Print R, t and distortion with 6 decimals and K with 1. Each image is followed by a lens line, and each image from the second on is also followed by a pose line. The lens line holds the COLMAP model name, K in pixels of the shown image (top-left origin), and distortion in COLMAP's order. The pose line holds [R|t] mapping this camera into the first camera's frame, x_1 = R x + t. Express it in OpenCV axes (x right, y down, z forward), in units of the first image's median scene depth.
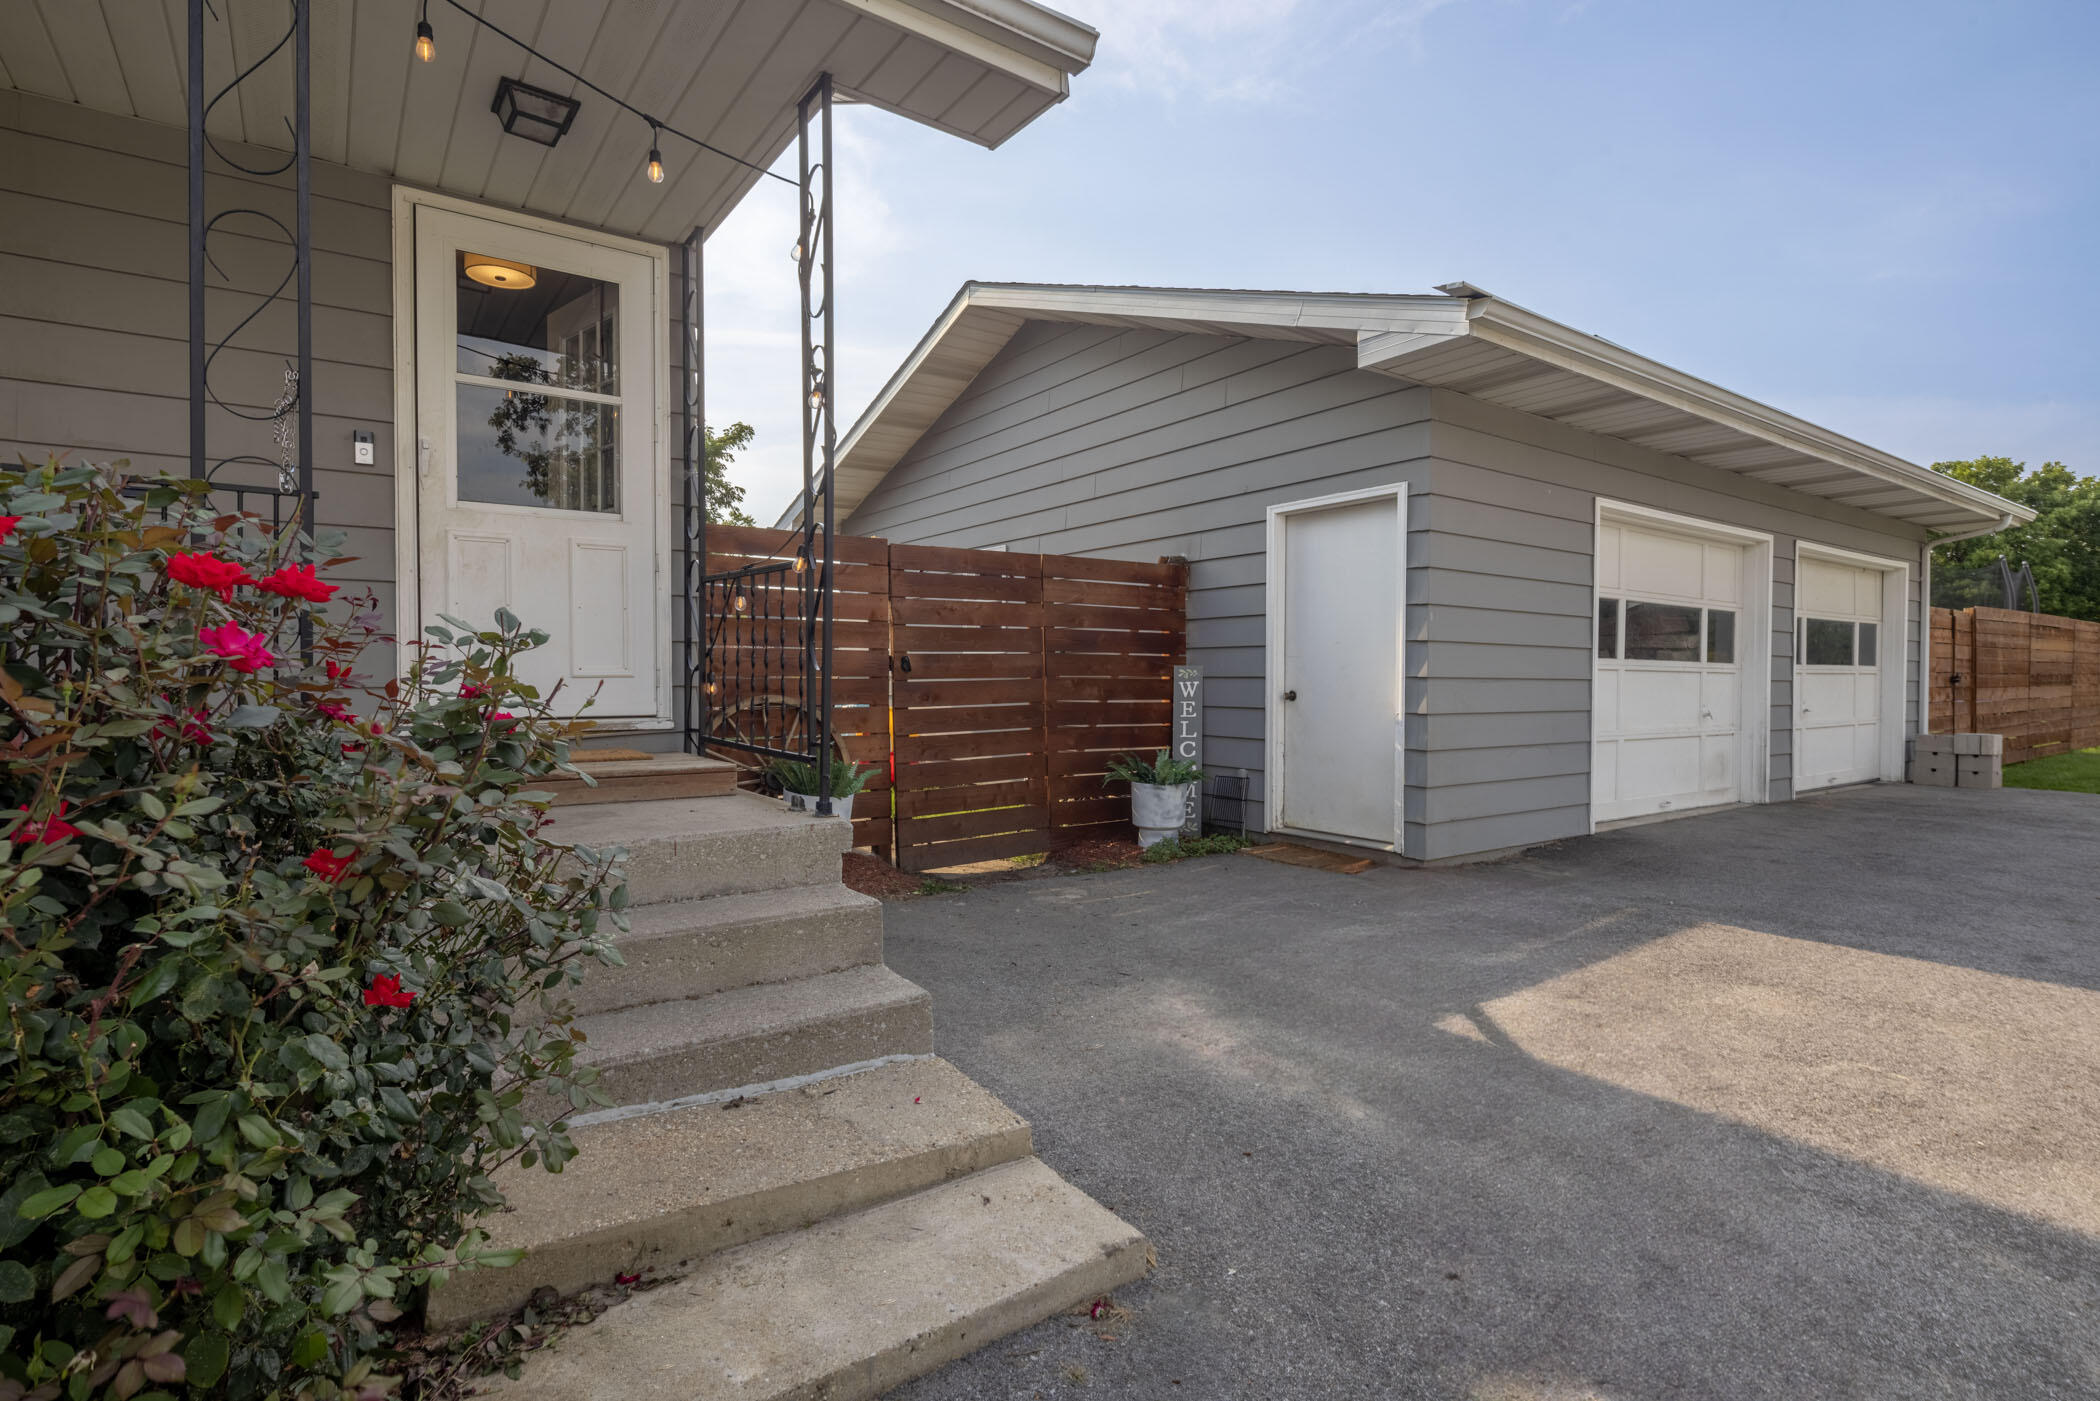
lens RADIAL K [[1021.4, 0, 1050.0], [0, 1021.4, 700.5], [0, 0, 1]] dist [0.000238, 0.000032]
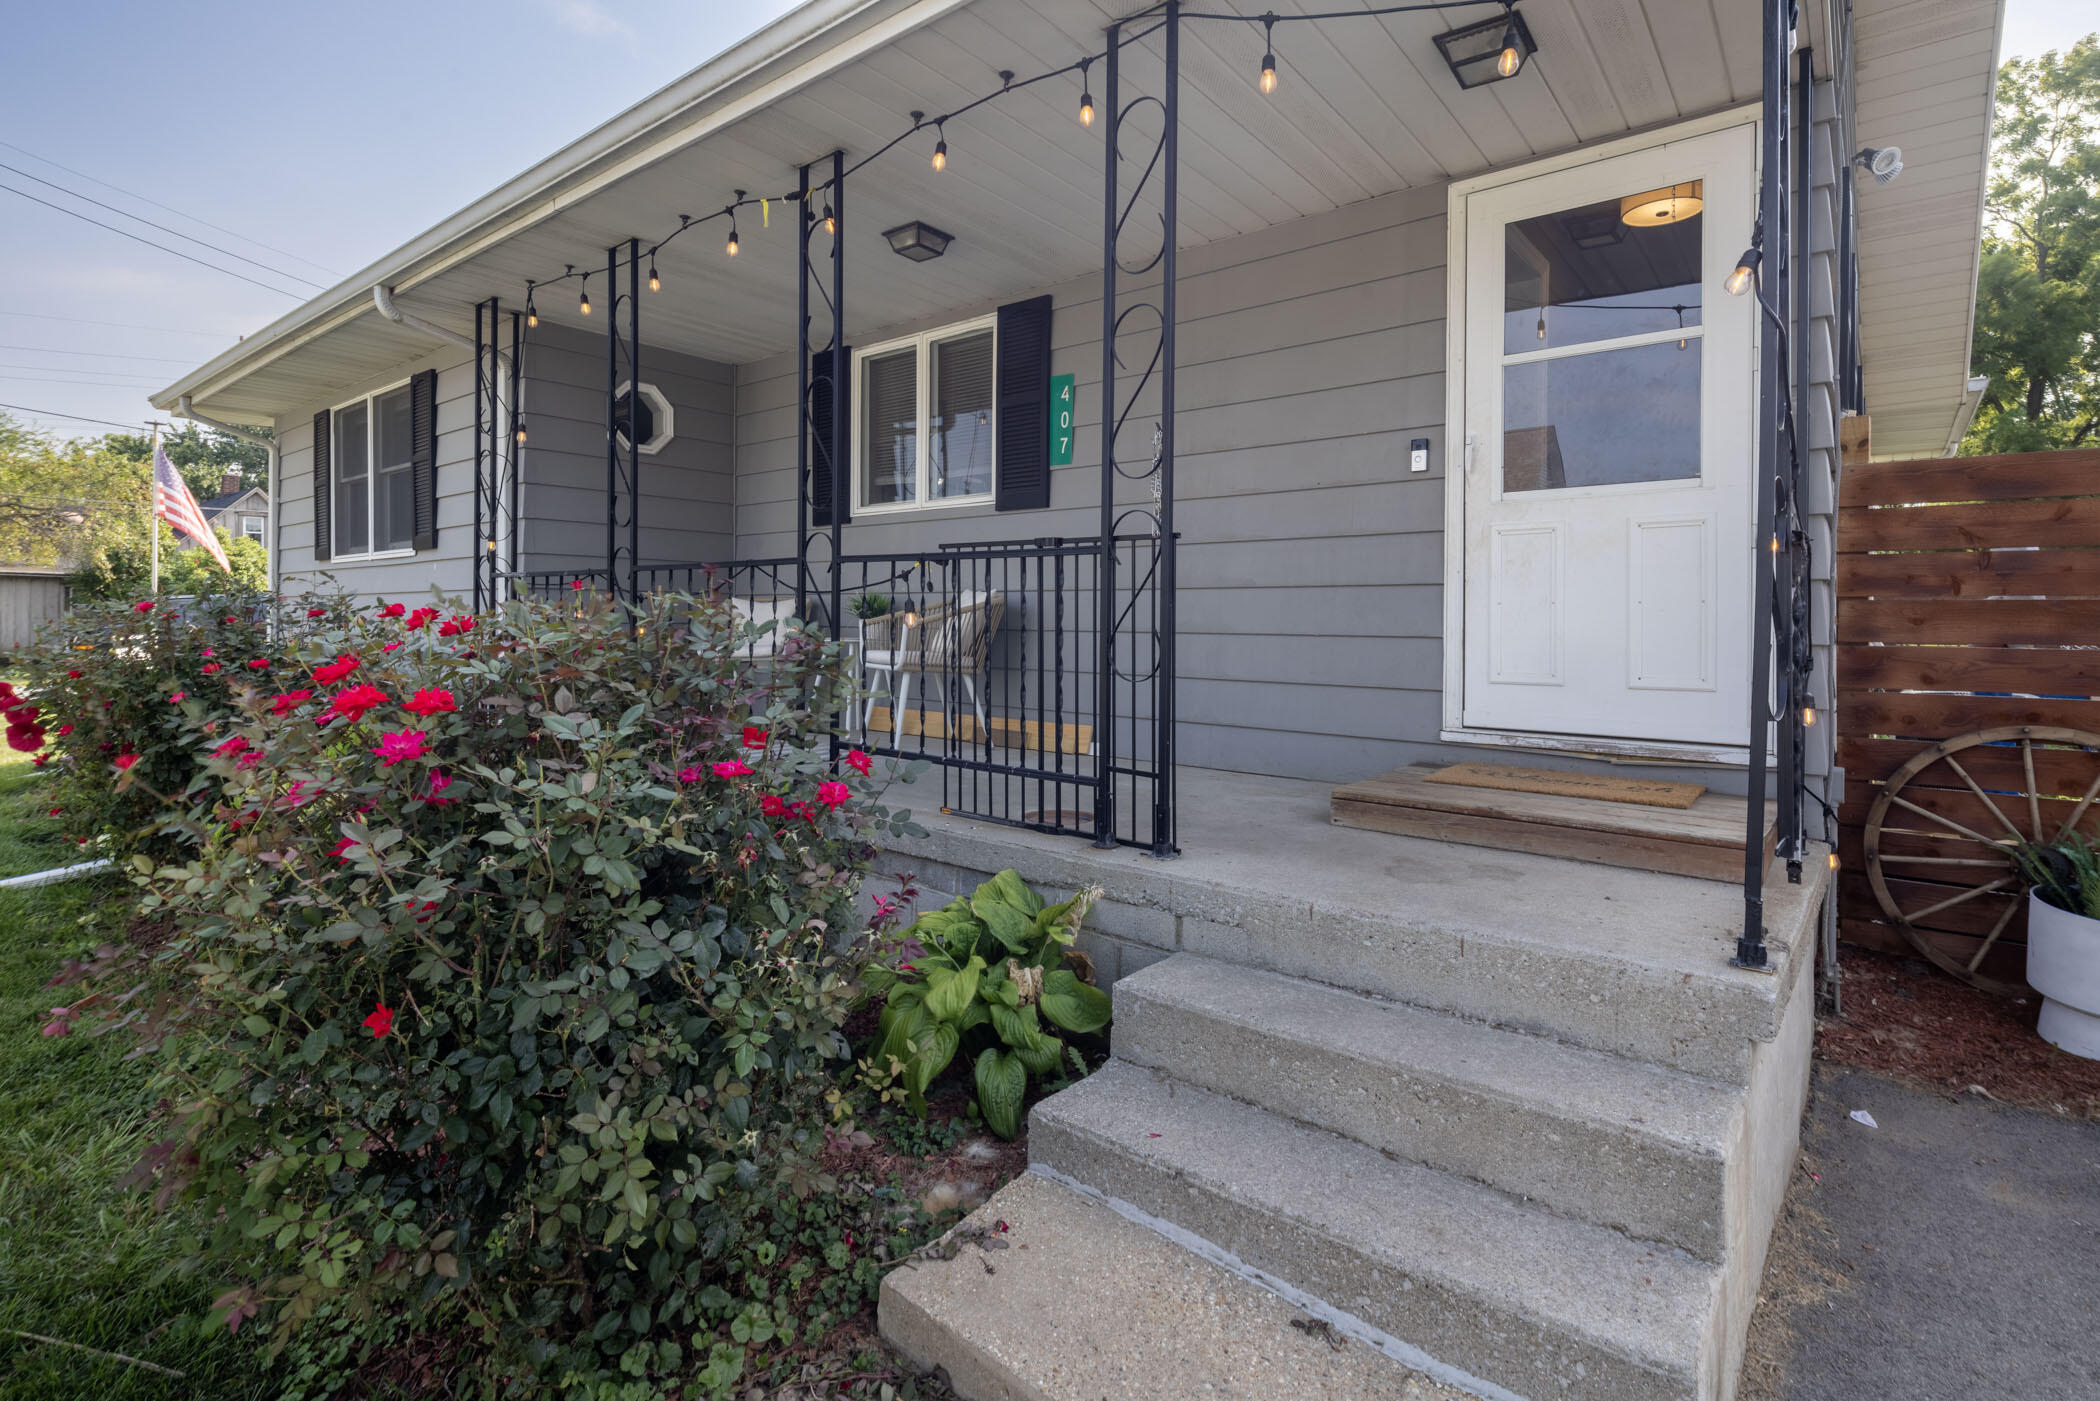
lens RADIAL K [[1008.8, 0, 1041.9], [0, 1008.8, 628.4], [0, 0, 1]] dist [0.002833, 0.000518]
pose [[0.256783, 0.008503, -0.966432, 0.206400], [-0.031526, 0.999503, 0.000418, -0.061163], [0.965955, 0.030360, 0.256923, 0.371828]]
